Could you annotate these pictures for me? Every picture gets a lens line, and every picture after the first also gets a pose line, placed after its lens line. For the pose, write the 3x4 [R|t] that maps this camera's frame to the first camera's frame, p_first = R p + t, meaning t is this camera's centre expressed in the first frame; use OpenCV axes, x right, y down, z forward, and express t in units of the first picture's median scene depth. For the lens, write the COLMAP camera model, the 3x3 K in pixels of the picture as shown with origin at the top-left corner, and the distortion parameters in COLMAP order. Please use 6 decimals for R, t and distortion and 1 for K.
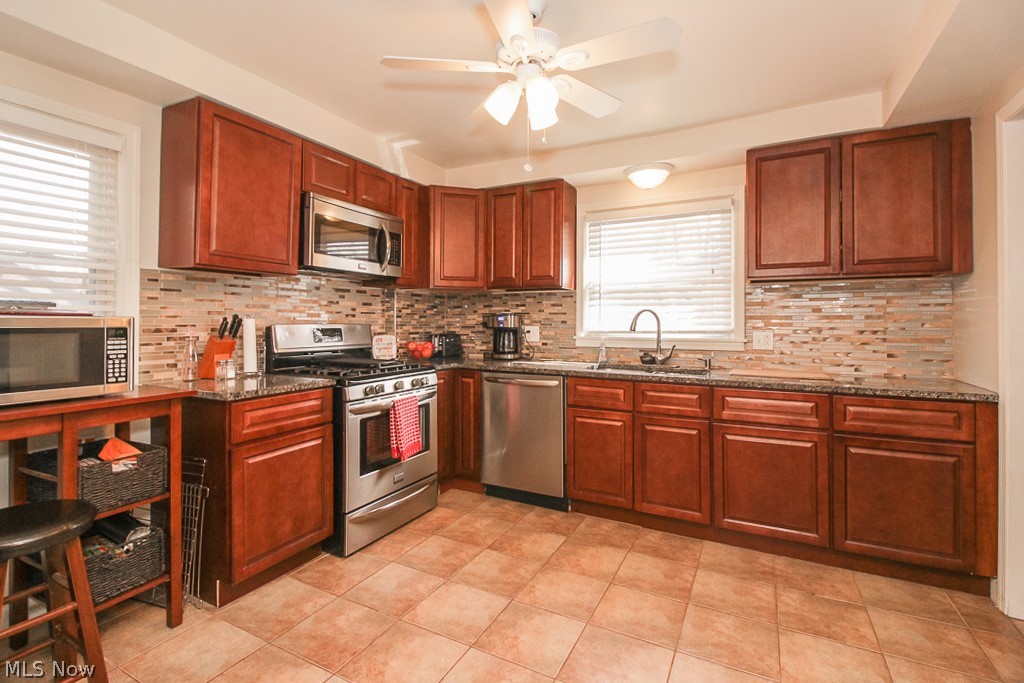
lens RADIAL K [[468.8, 0, 501.4], [0, 468.8, 313.6], [0, 0, 1]] dist [-0.004005, -0.006424]
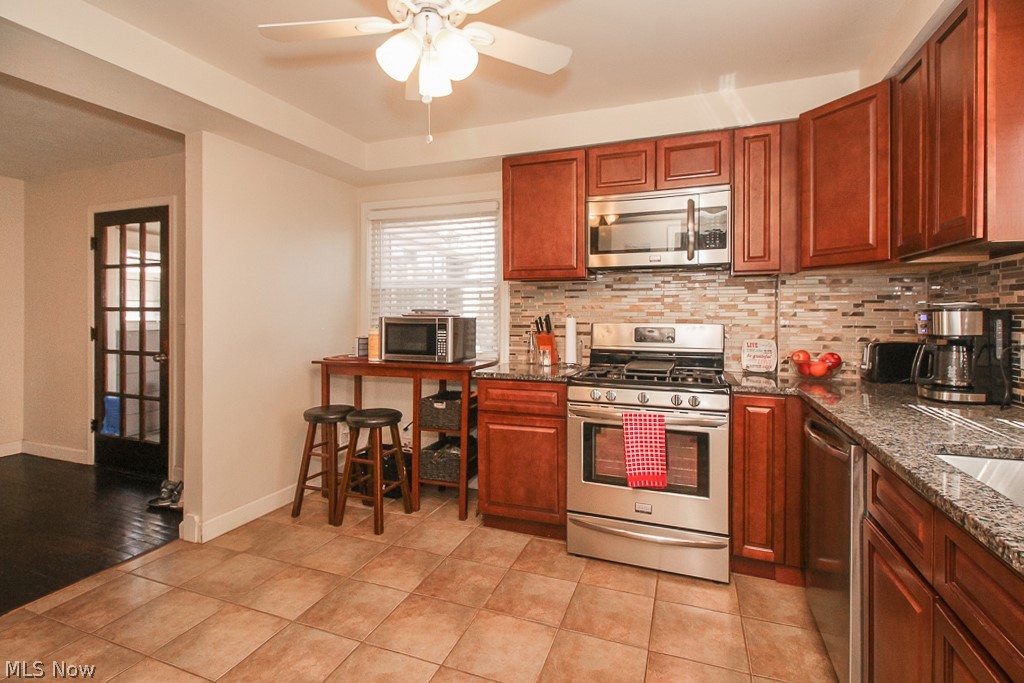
lens RADIAL K [[468.8, 0, 519.9], [0, 468.8, 316.2], [0, 0, 1]] dist [-0.004005, -0.006424]
pose [[0.137719, -0.001830, -0.990470, 0.600253], [0.014588, 0.999894, 0.000181, 0.004266], [0.990364, -0.014474, 0.137731, 0.695633]]
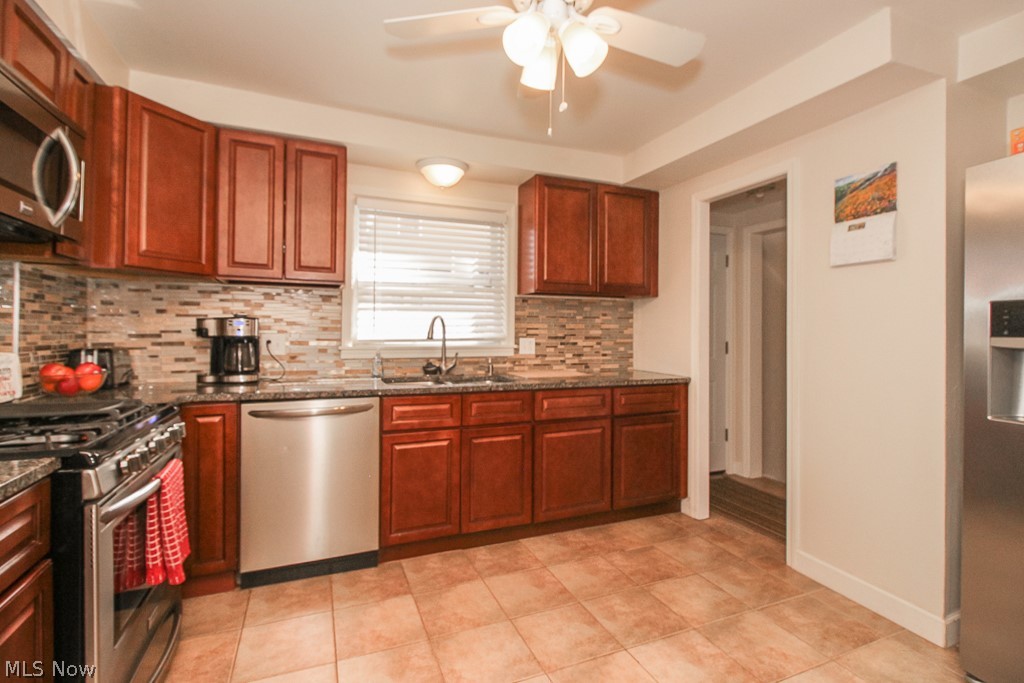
lens RADIAL K [[468.8, 0, 509.3], [0, 468.8, 326.8], [0, 0, 1]] dist [-0.004005, -0.006424]
pose [[0.627354, 0.009282, 0.778679, -0.383983], [-0.018111, 0.999832, 0.002674, 0.009553], [-0.778523, -0.015780, 0.627417, 0.364629]]
